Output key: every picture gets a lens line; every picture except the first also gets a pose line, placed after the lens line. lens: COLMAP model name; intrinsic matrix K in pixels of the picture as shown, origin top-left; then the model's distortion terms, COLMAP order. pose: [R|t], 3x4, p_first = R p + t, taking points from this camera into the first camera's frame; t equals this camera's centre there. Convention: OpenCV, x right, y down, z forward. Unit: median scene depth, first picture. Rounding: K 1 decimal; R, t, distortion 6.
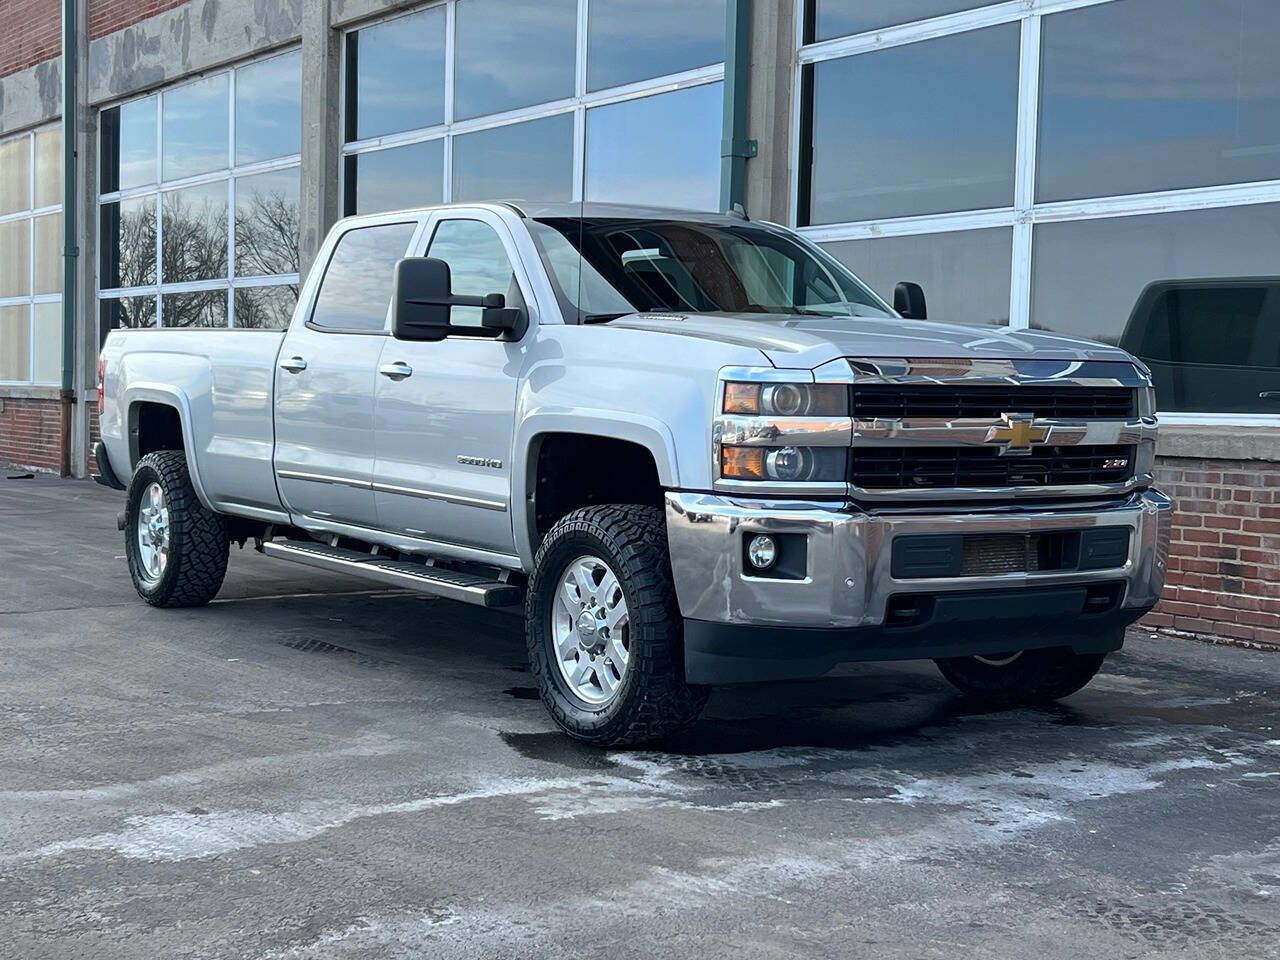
lens RADIAL K [[1942.9, 0, 666.0], [0, 1942.9, 485.1], [0, 0, 1]] dist [0.104551, -0.056954]
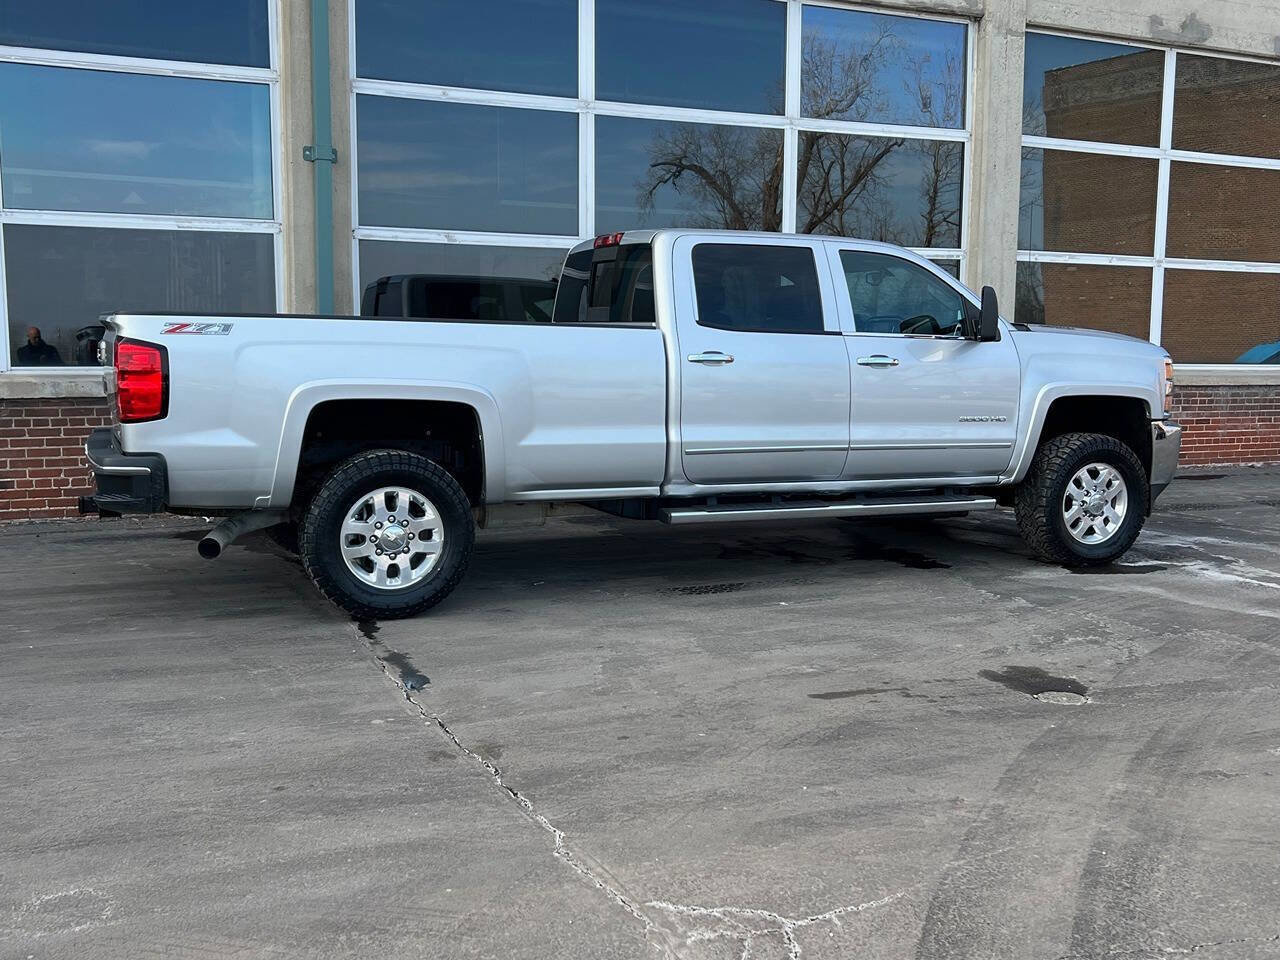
lens RADIAL K [[1307.0, 0, 669.8], [0, 1307.0, 480.9], [0, 0, 1]] dist [0.095692, -0.150153]
pose [[0.167972, -0.120328, 0.978420, -1.273306], [0.048476, 0.992330, 0.113716, -0.102656], [-0.984599, 0.028328, 0.172517, 1.158728]]
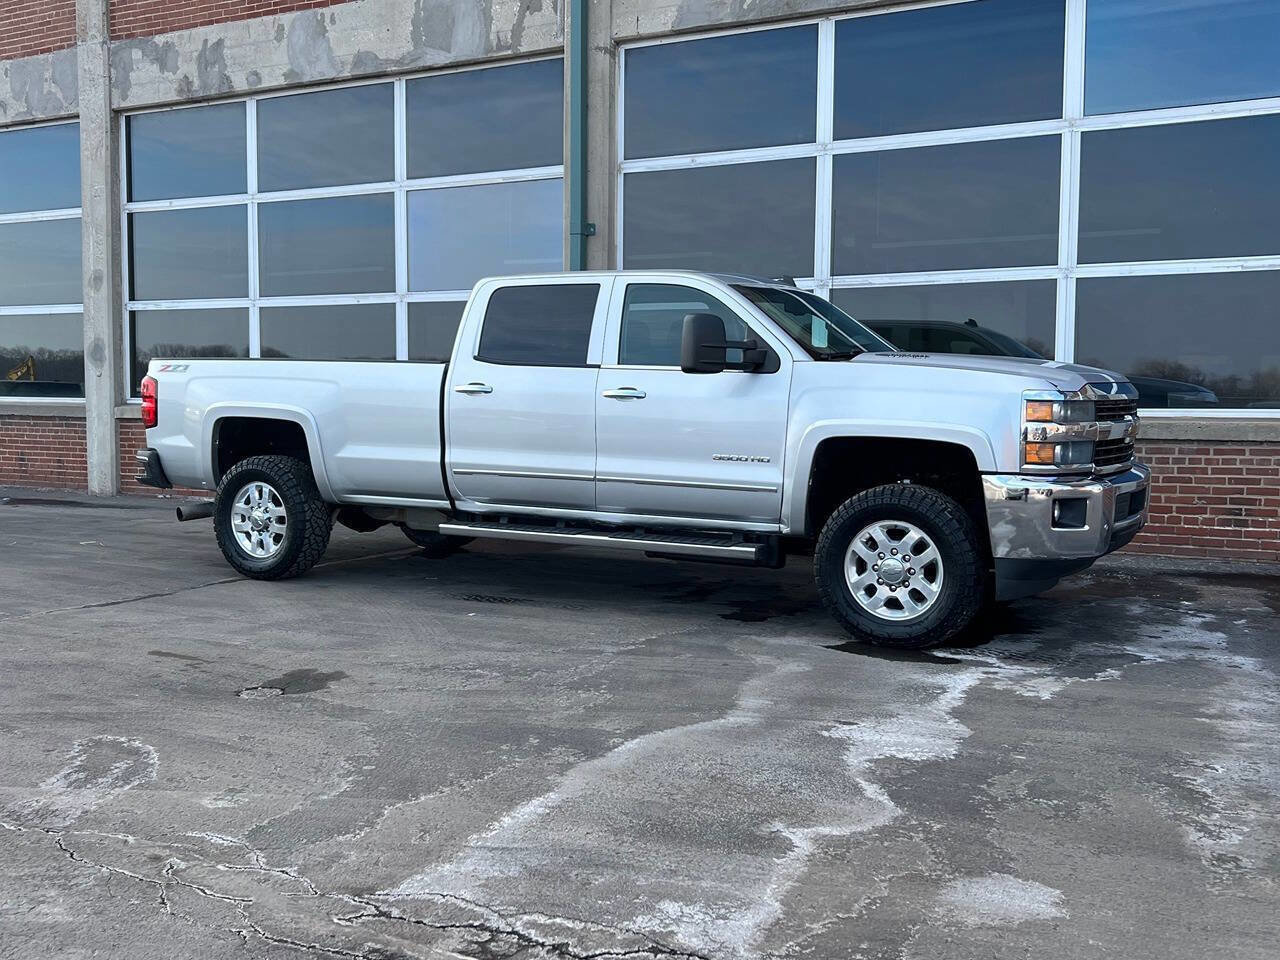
lens RADIAL K [[1307.0, 0, 669.8], [0, 1307.0, 480.9], [0, 0, 1]] dist [0.095692, -0.150153]
pose [[0.884714, -0.048228, 0.463634, -0.634020], [0.036005, 0.998732, 0.035185, -0.033619], [-0.464743, -0.014435, 0.885328, 0.197808]]
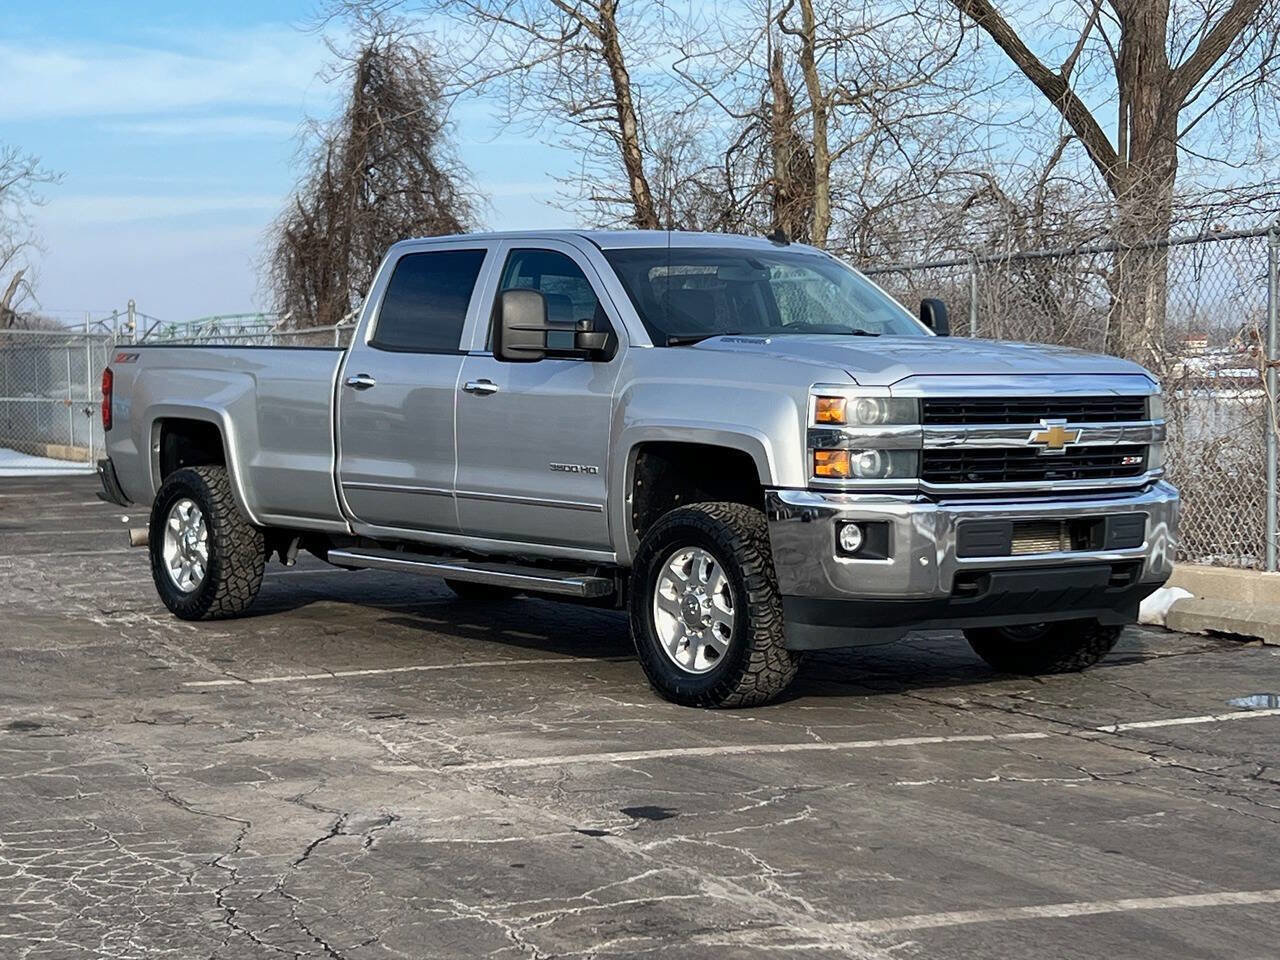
lens RADIAL K [[2573.7, 0, 640.0], [0, 2573.7, 480.0], [0, 0, 1]] dist [-0.007405, -0.005080]
pose [[0.998118, -0.016512, 0.059060, -0.158378], [0.017183, 0.999793, -0.010865, 0.012451], [-0.058868, 0.011860, 0.998195, -0.532513]]
